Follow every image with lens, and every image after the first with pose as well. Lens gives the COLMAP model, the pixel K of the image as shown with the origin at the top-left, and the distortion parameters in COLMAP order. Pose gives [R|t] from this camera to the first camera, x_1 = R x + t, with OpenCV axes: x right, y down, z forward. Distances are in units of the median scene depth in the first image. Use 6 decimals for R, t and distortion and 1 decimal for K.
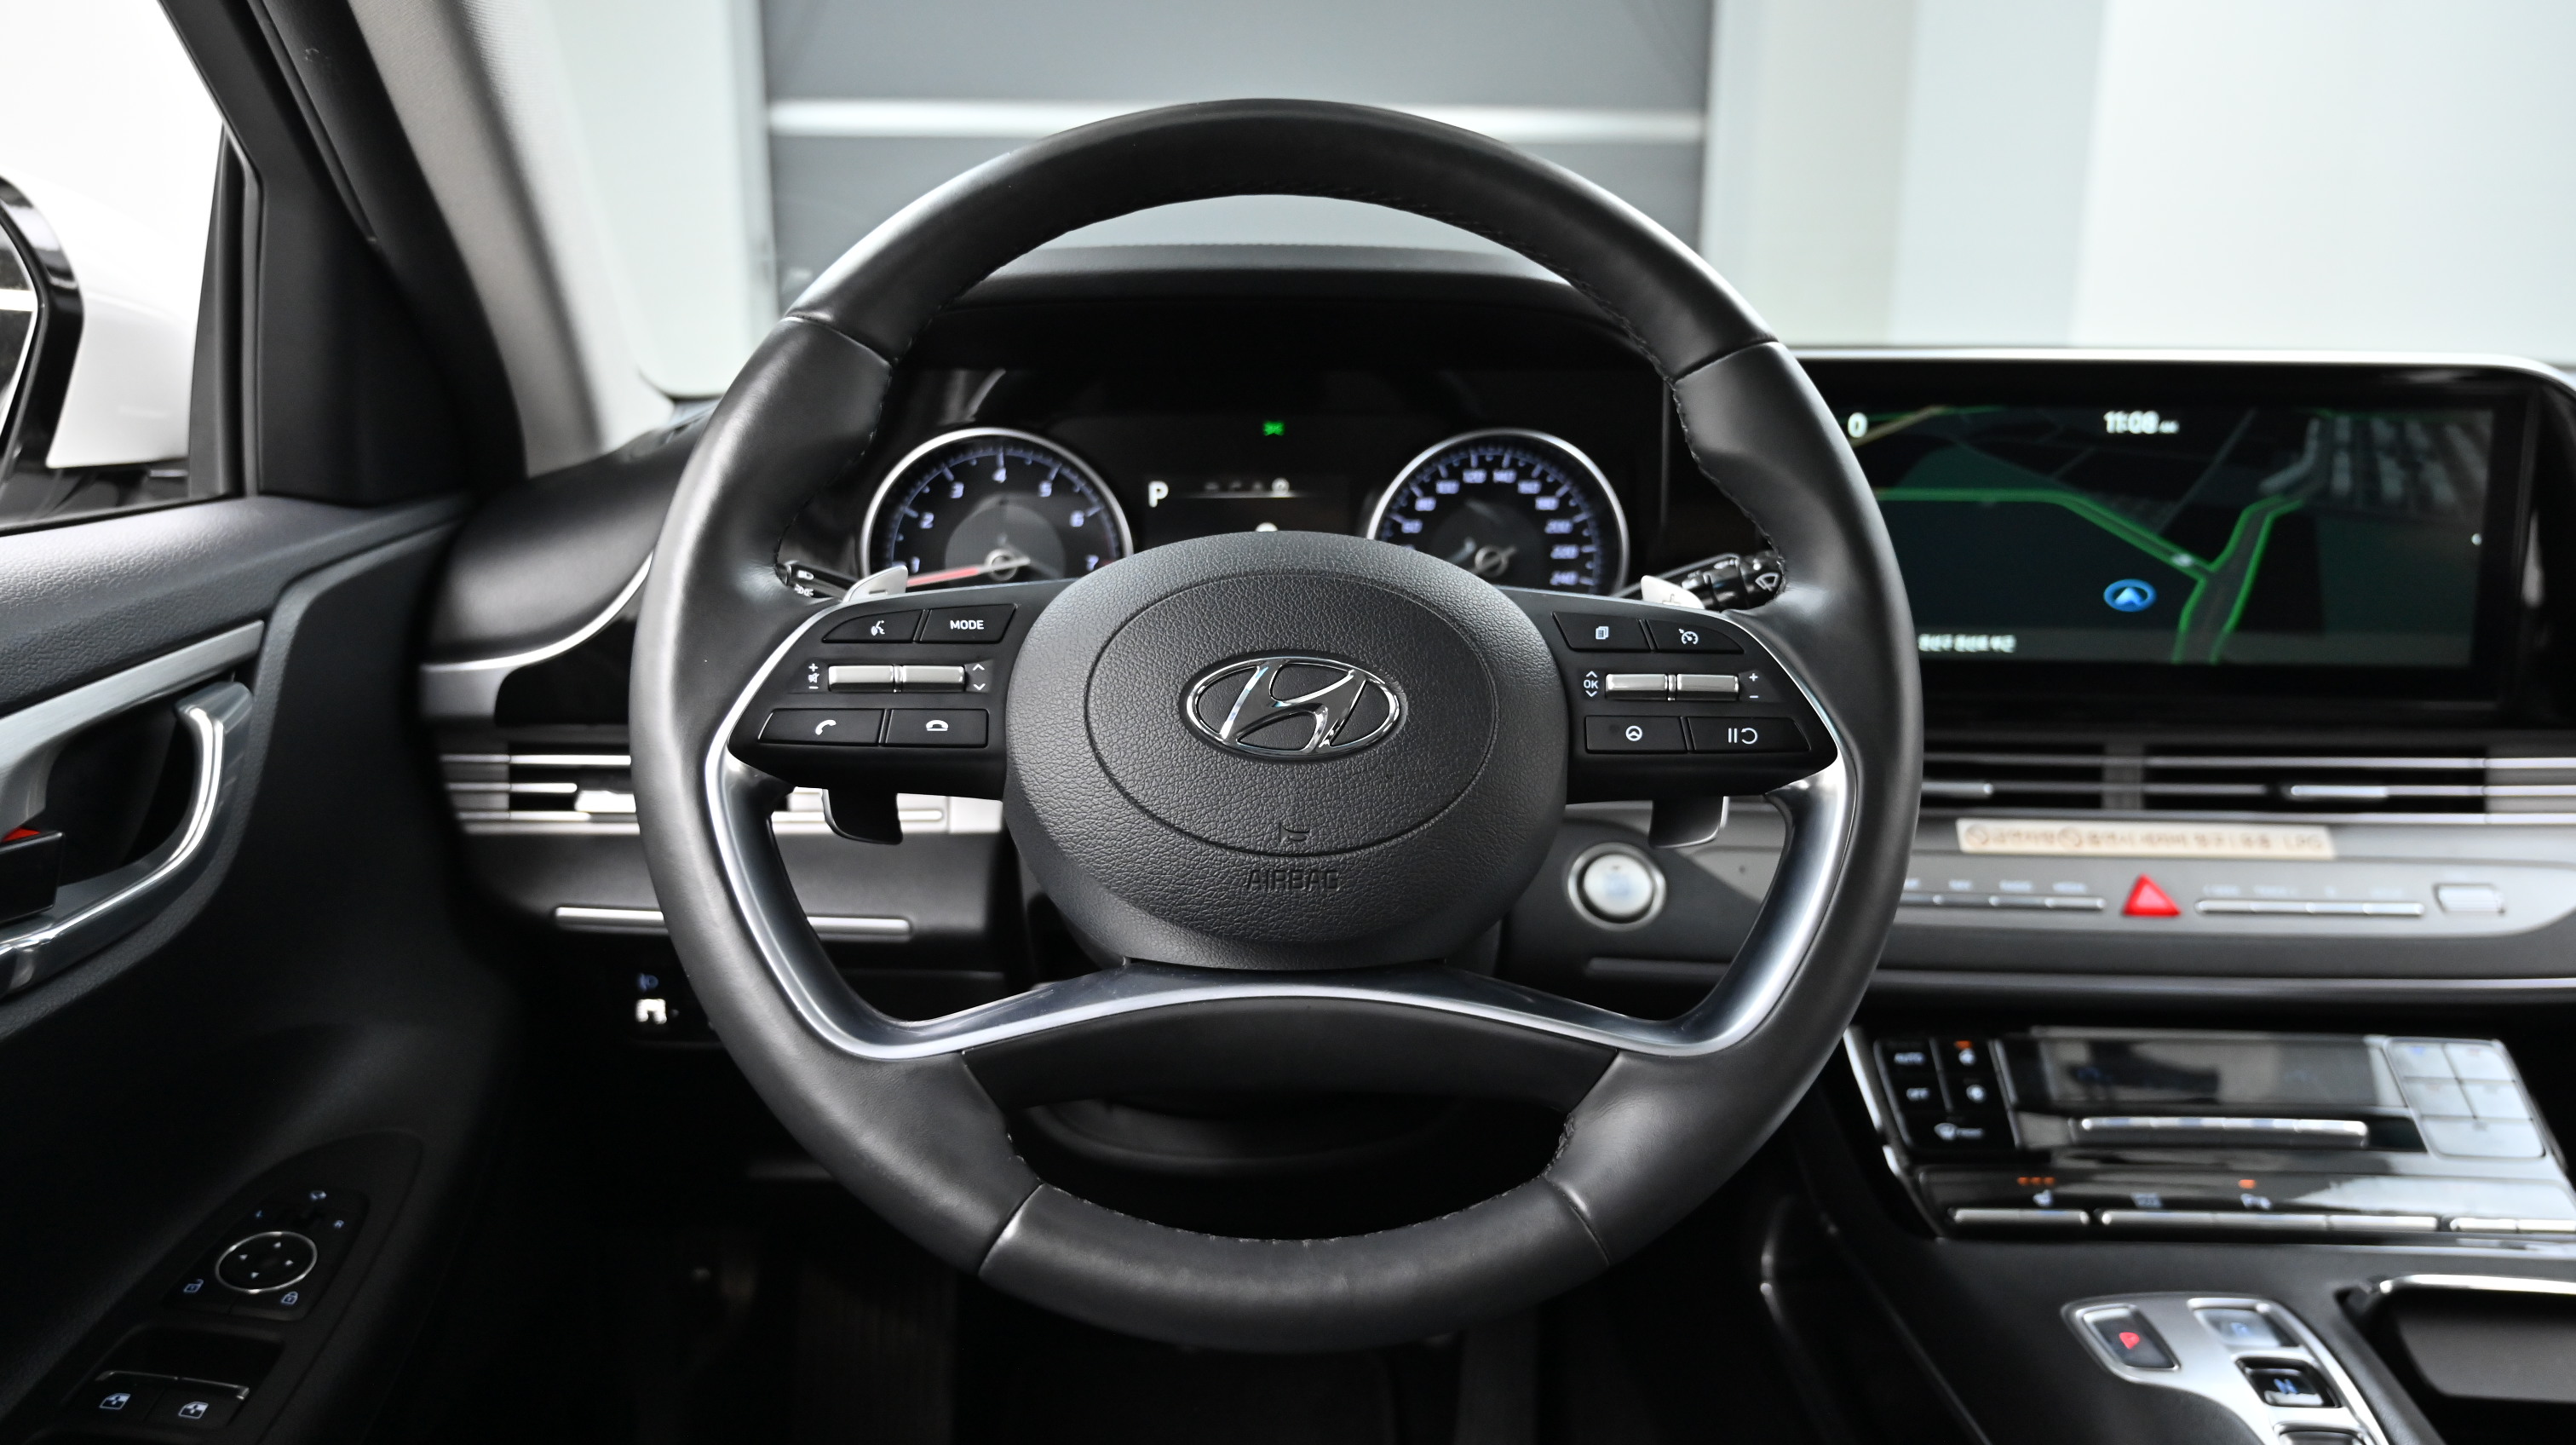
lens RADIAL K [[1688.0, 0, 1288.0], [0, 1688.0, 722.5], [0, 0, 1]] dist [-0.007820, -0.000007]
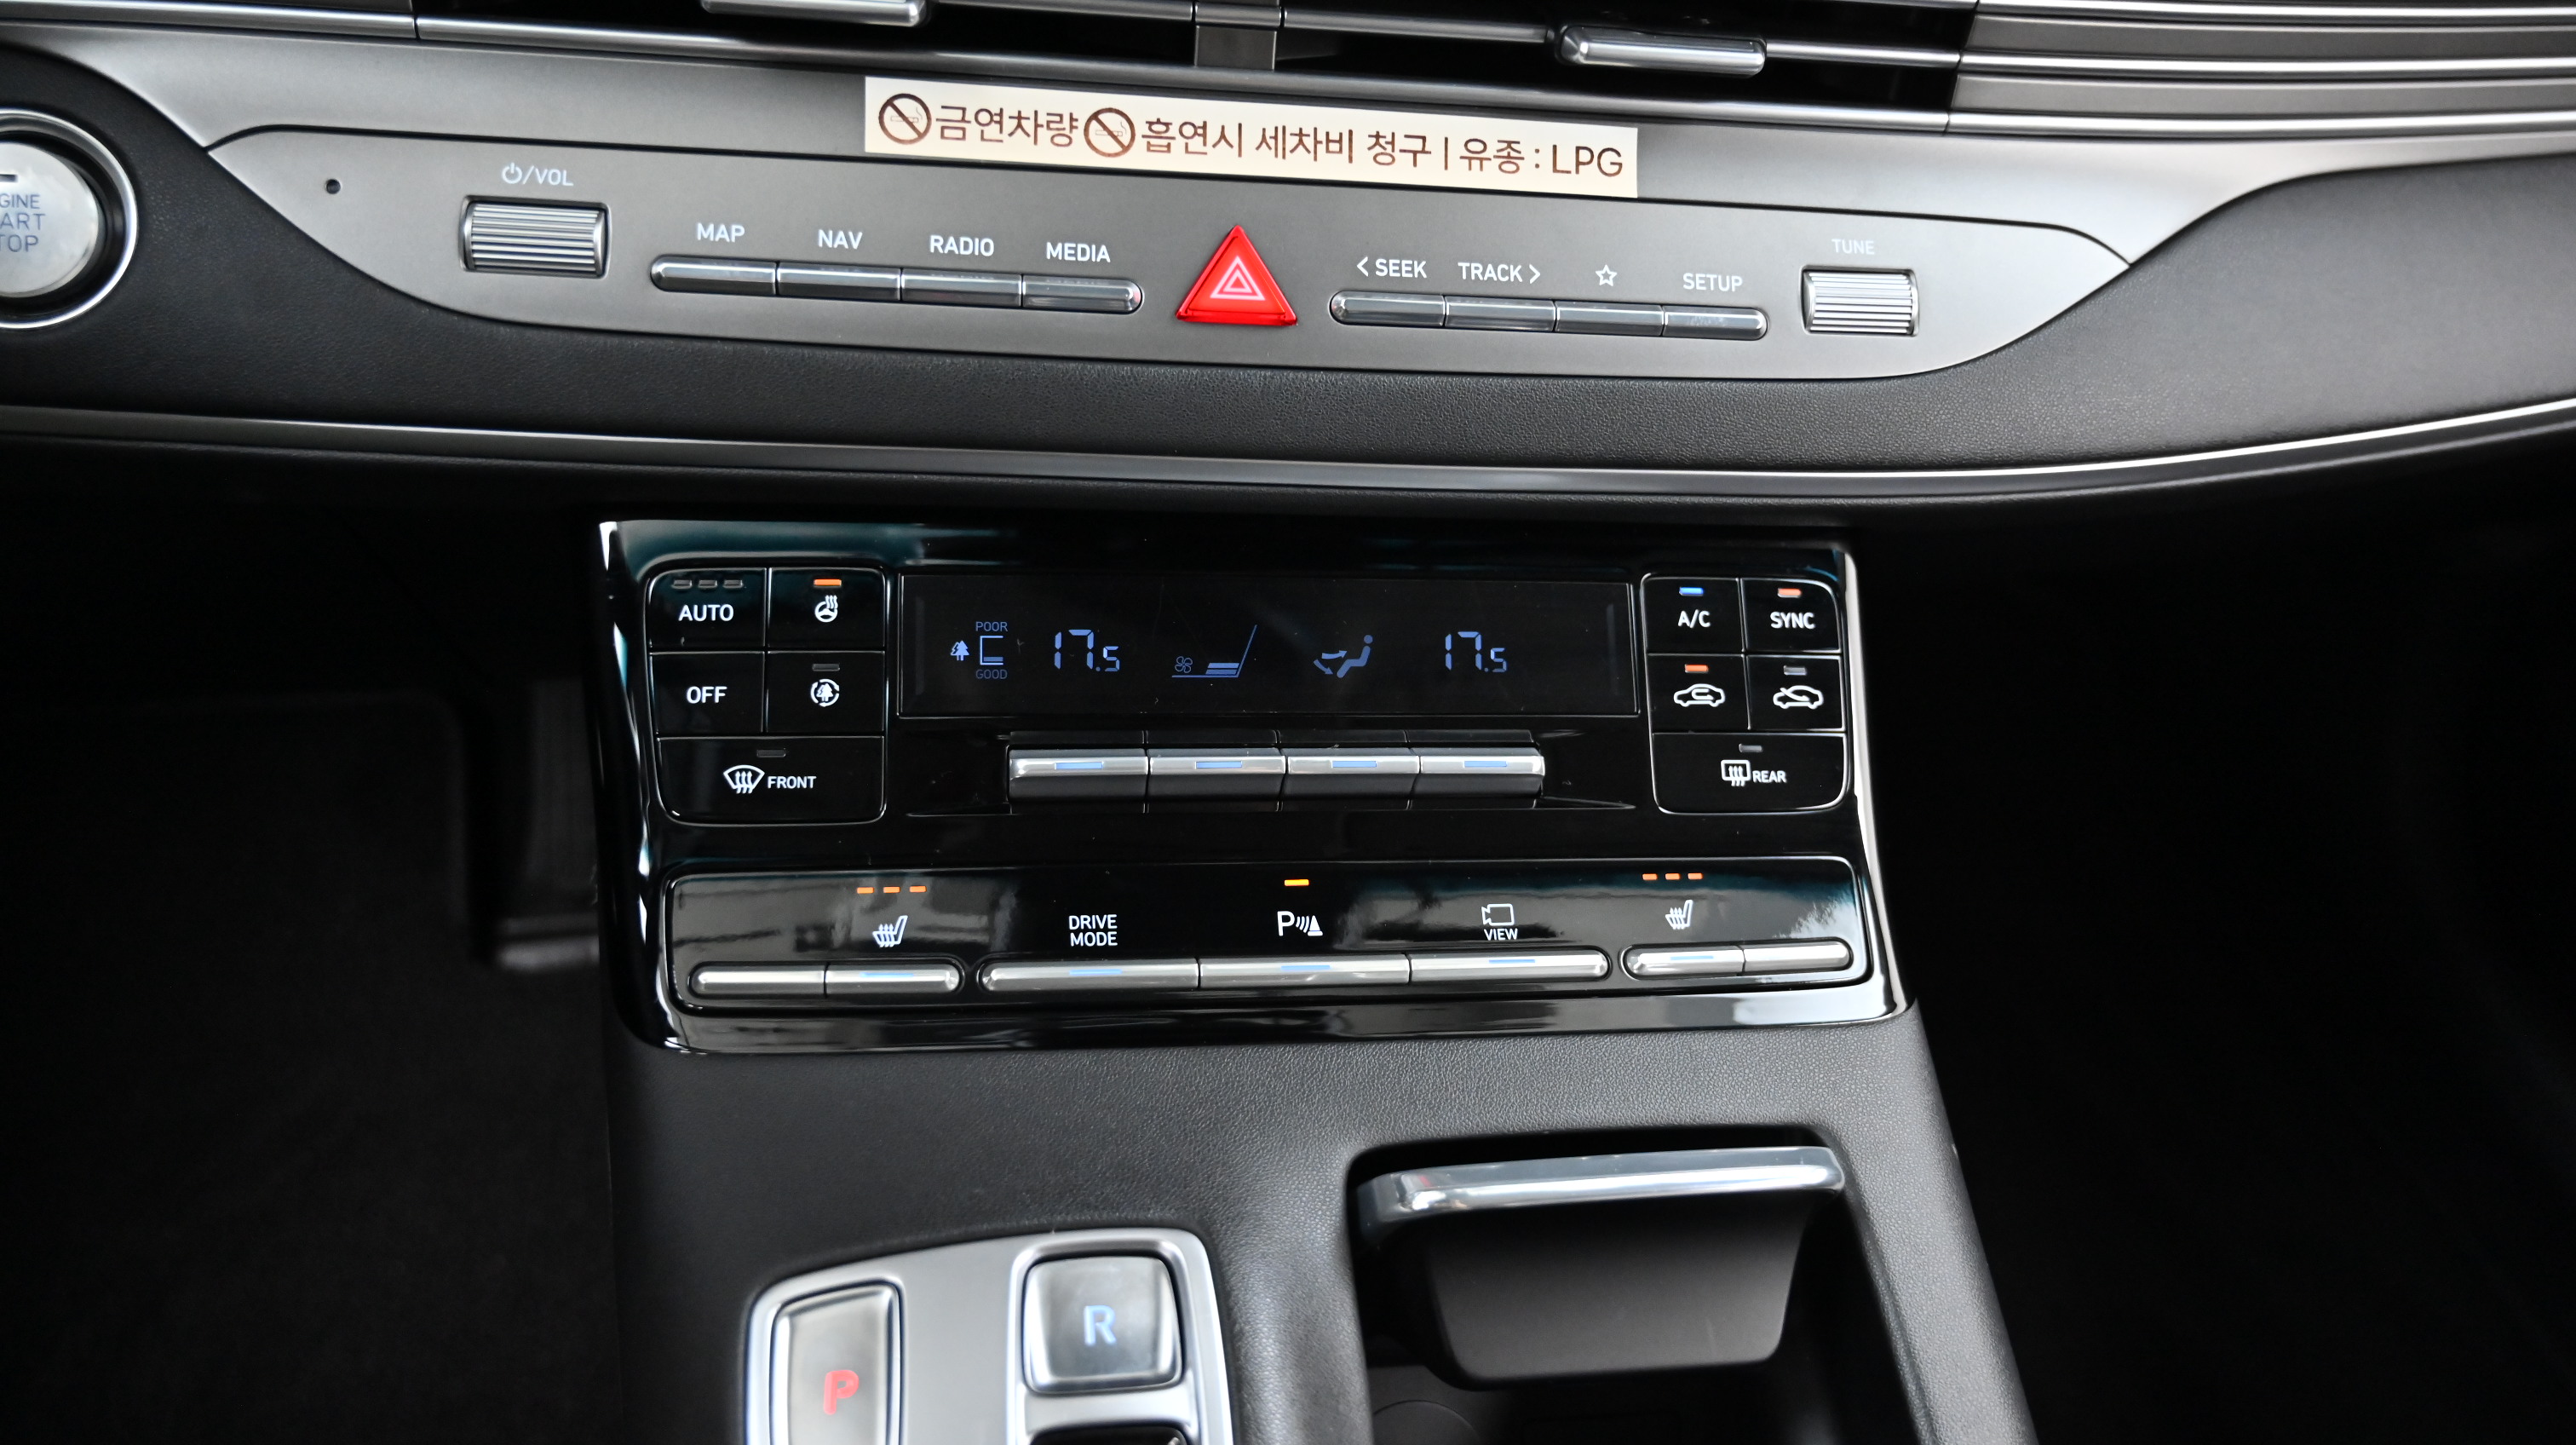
lens RADIAL K [[1761.4, 0, 1321.9], [0, 1761.4, 718.1], [0, 0, 1]] dist [-0.007785, 0.000453]
pose [[0.975278, -0.036641, 0.217921, 0.425829], [-0.080355, 0.859845, 0.504192, -0.040356], [-0.205852, -0.509239, 0.835644, 0.528263]]
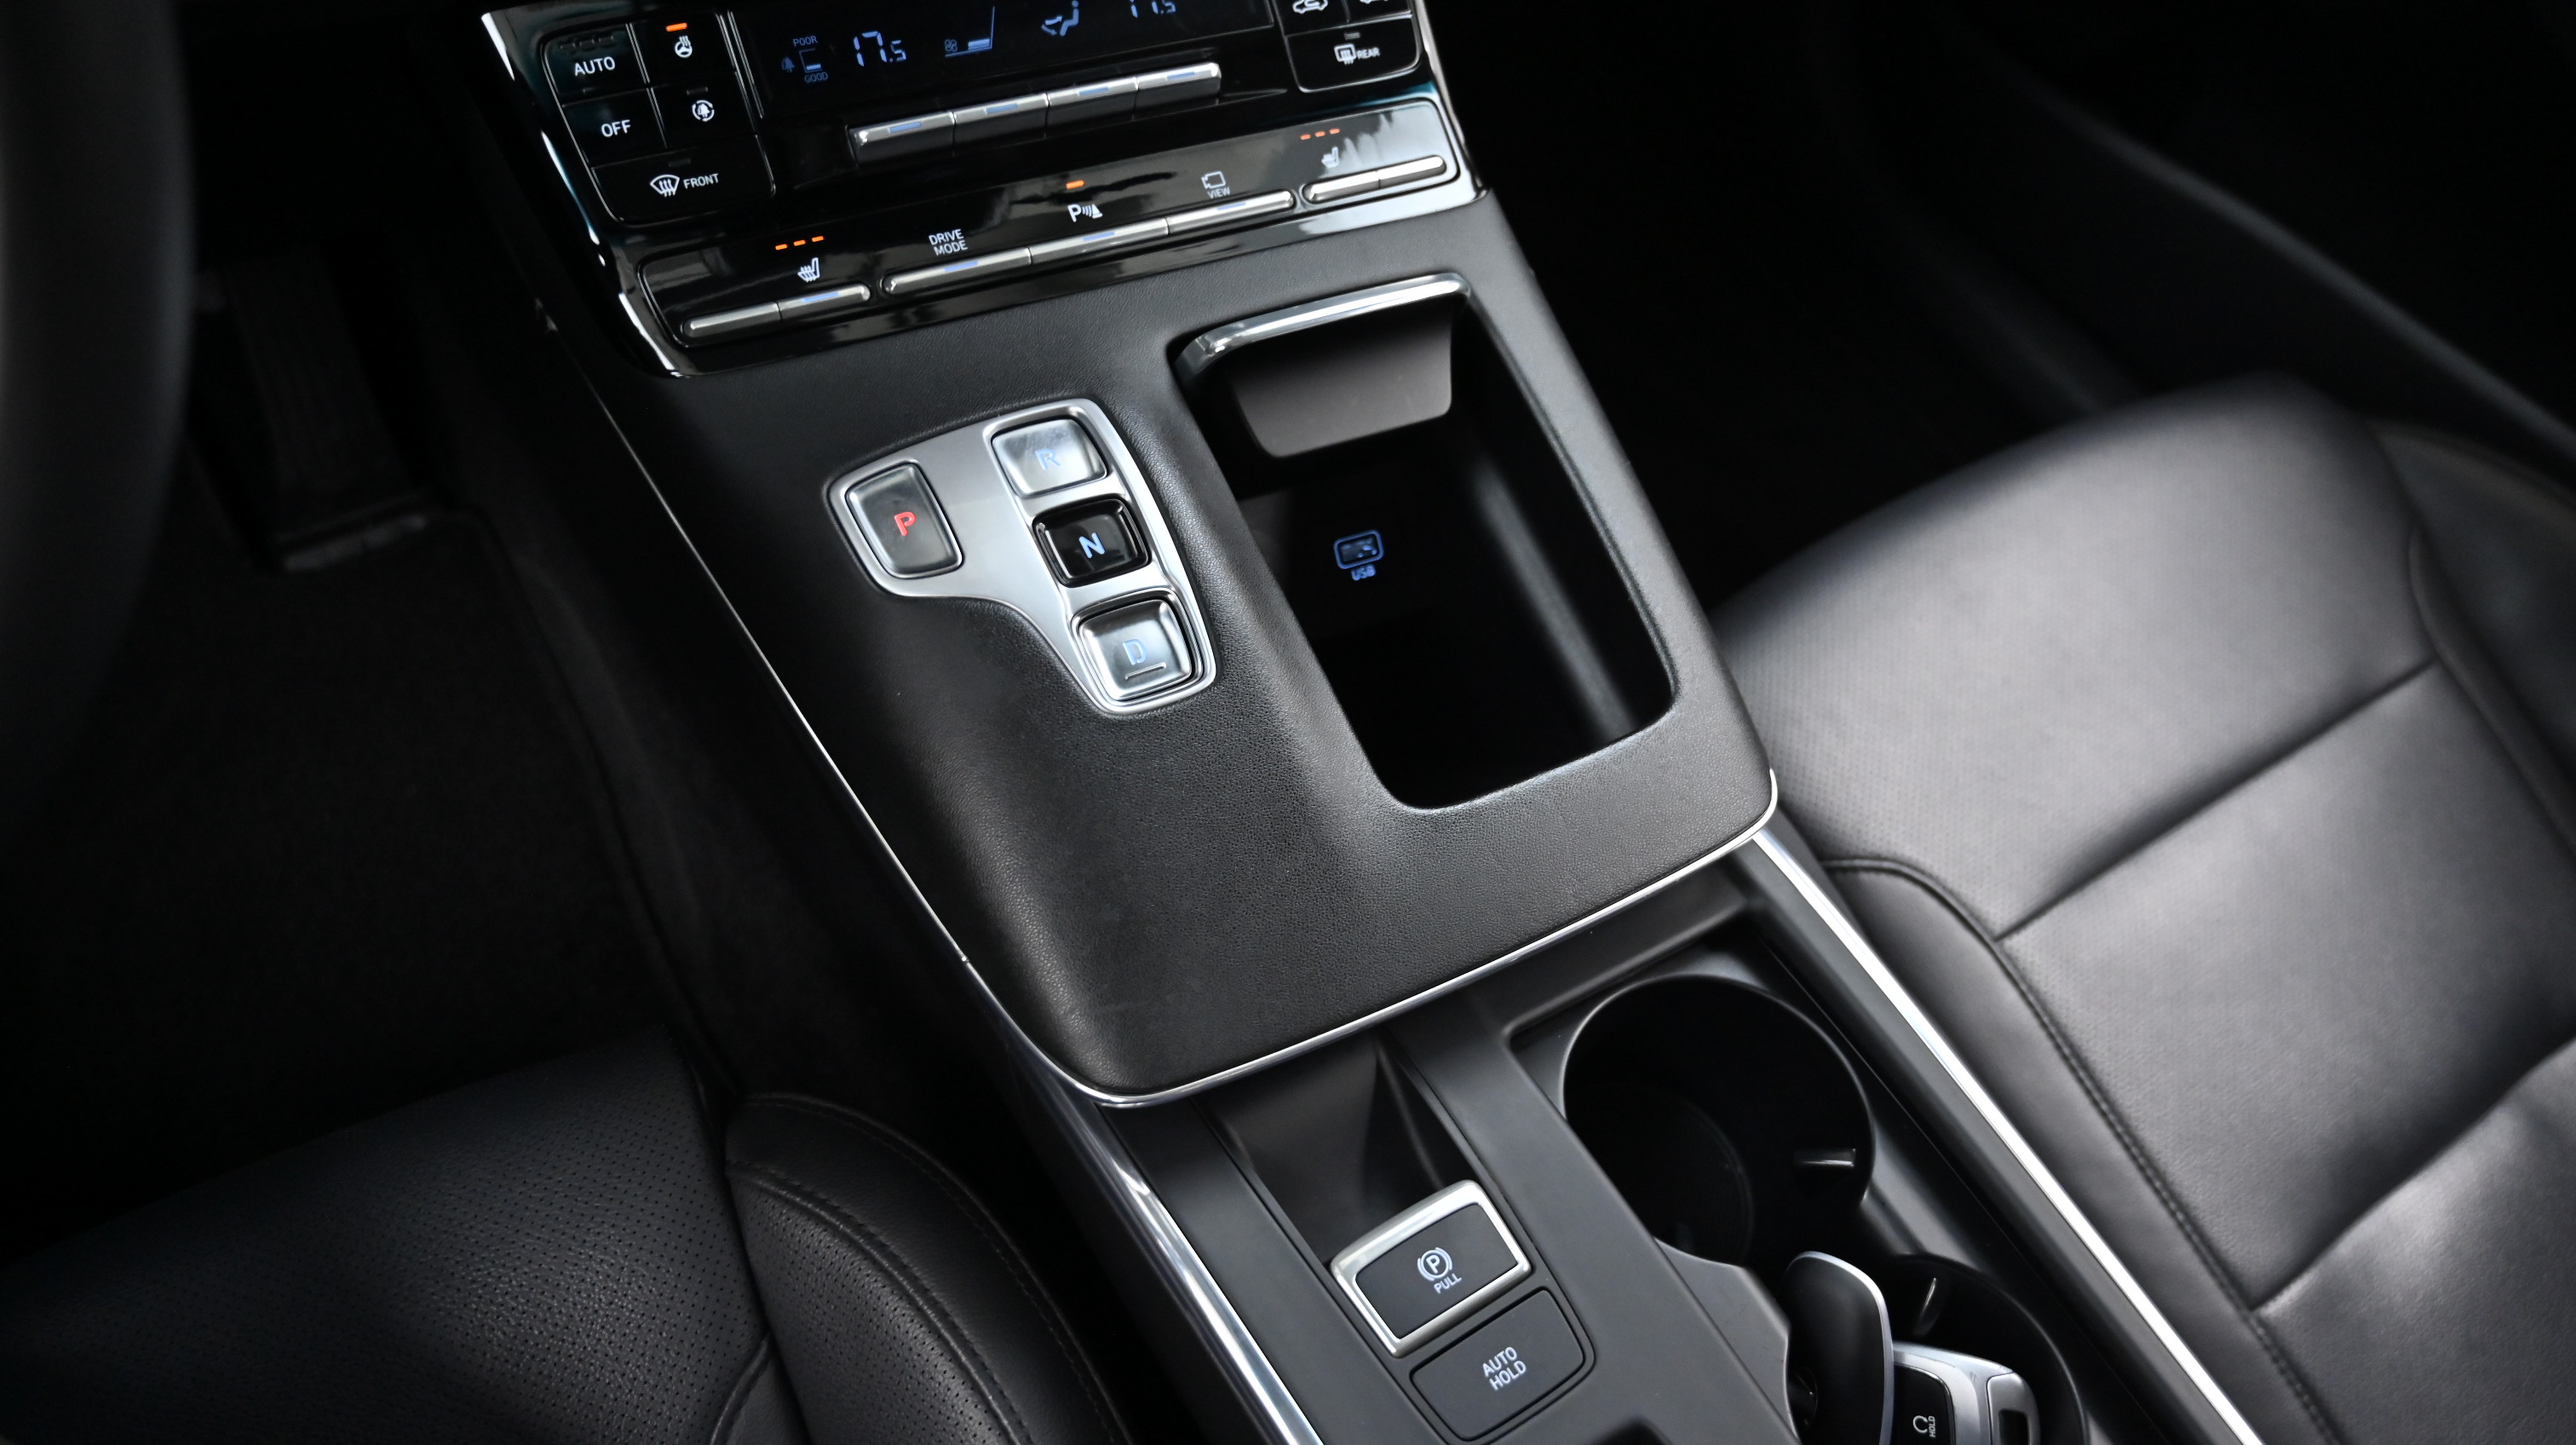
lens RADIAL K [[1688.0, 0, 1288.0], [0, 1688.0, 722.5], [0, 0, 1]] dist [-0.007820, -0.000007]
pose [[0.863593, -0.341022, 0.371365, 0.272627], [-0.020110, 0.712673, 0.701209, -0.073158], [-0.503789, -0.613027, 0.608601, 0.330656]]
